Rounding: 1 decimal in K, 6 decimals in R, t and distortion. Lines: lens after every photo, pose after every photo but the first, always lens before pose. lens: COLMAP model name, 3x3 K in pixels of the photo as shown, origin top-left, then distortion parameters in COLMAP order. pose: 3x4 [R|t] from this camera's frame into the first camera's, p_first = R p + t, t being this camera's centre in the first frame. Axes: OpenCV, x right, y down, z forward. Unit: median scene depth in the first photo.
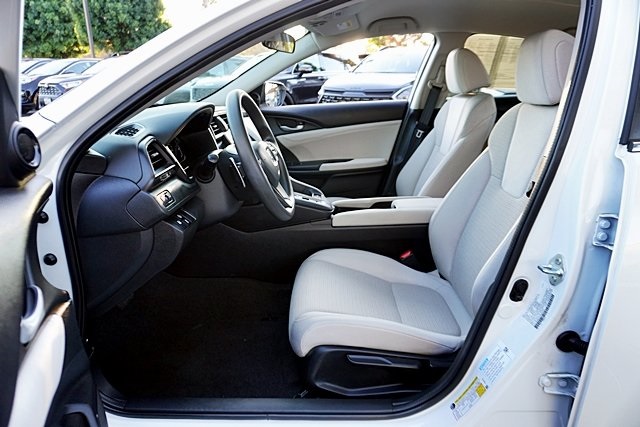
lens RADIAL K [[430.1, 0, 319.1], [0, 430.1, 212.9], [0, 0, 1]] dist [-0.040425, 0.030082]
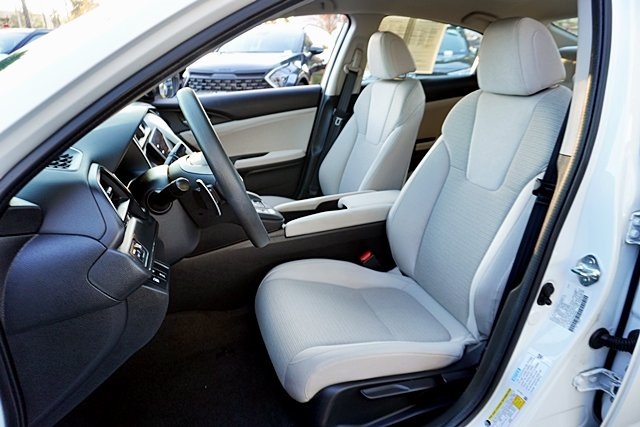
lens RADIAL K [[430.1, 0, 322.0], [0, 430.1, 216.7], [0, 0, 1]] dist [-0.040425, 0.030082]
pose [[0.944805, -0.118224, 0.305560, -0.124972], [0.101611, 0.992374, 0.069775, -0.049006], [-0.311479, -0.034876, 0.949613, 0.108782]]
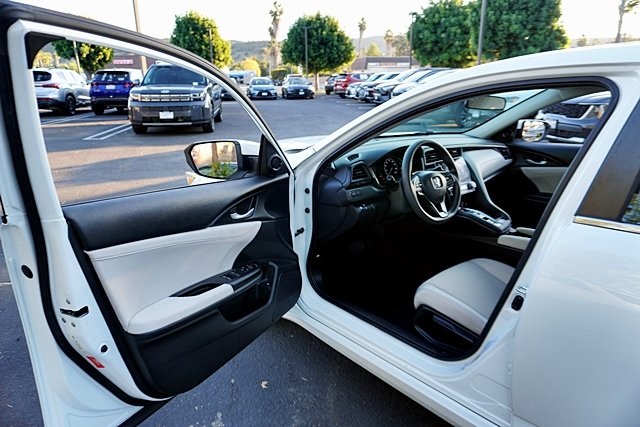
lens RADIAL K [[430.1, 0, 321.2], [0, 430.1, 210.0], [0, 0, 1]] dist [-0.040425, 0.030082]
pose [[0.681790, 0.218071, -0.698289, 0.421077], [-0.227844, 0.970358, 0.080576, -0.038491], [0.695162, 0.104165, 0.711266, -0.230132]]
